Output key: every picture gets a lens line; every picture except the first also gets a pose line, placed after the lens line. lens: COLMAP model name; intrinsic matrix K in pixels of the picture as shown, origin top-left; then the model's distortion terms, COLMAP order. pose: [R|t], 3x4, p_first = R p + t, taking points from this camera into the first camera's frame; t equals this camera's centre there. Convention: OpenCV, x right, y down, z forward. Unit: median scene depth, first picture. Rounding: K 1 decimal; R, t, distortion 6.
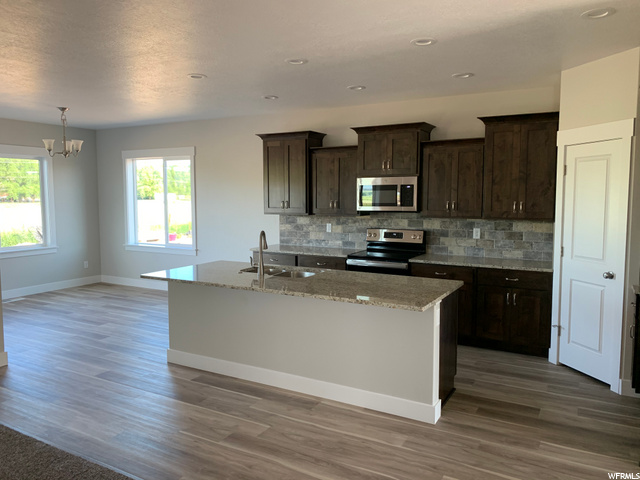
lens RADIAL K [[485.4, 0, 320.0], [0, 485.4, 240.0], [0, 0, 1]] dist [0.002234, 0.000792]
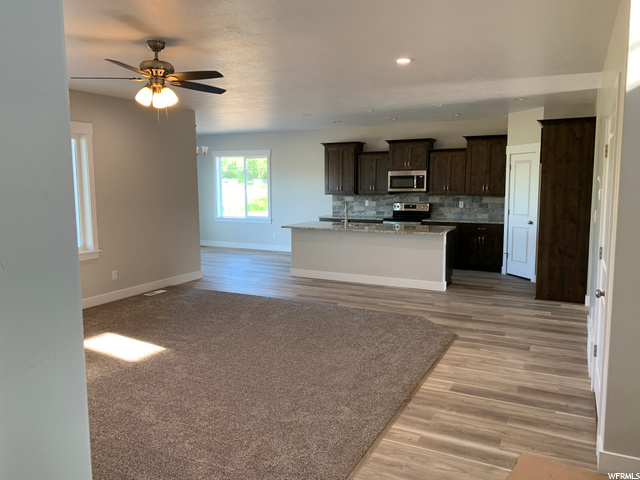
lens RADIAL K [[485.4, 0, 320.0], [0, 485.4, 240.0], [0, 0, 1]] dist [0.002234, 0.000792]
pose [[0.998980, -0.007993, 0.044449, -0.236612], [0.006961, 0.999704, 0.023315, 0.065483], [-0.044622, -0.022982, 0.998740, -0.643804]]
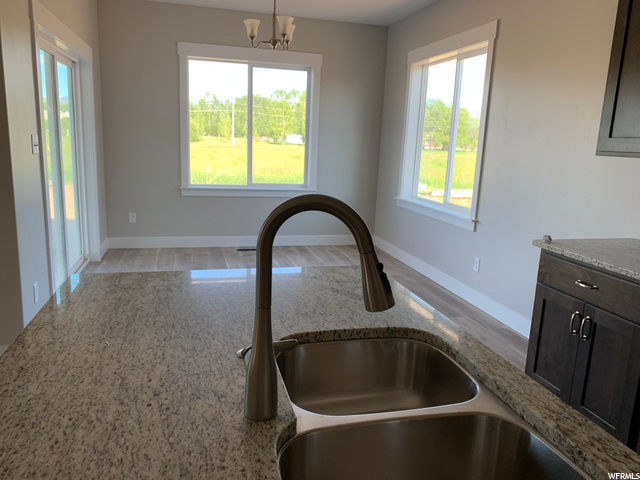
lens RADIAL K [[492.9, 0, 341.9], [0, 492.9, 240.4], [0, 0, 1]] dist [-0.002284, -0.001354]
pose [[0.715362, 0.164906, -0.679016, 0.017708], [-0.102410, 0.986003, 0.131569, -0.020993], [0.691208, -0.024581, 0.722237, 0.690206]]
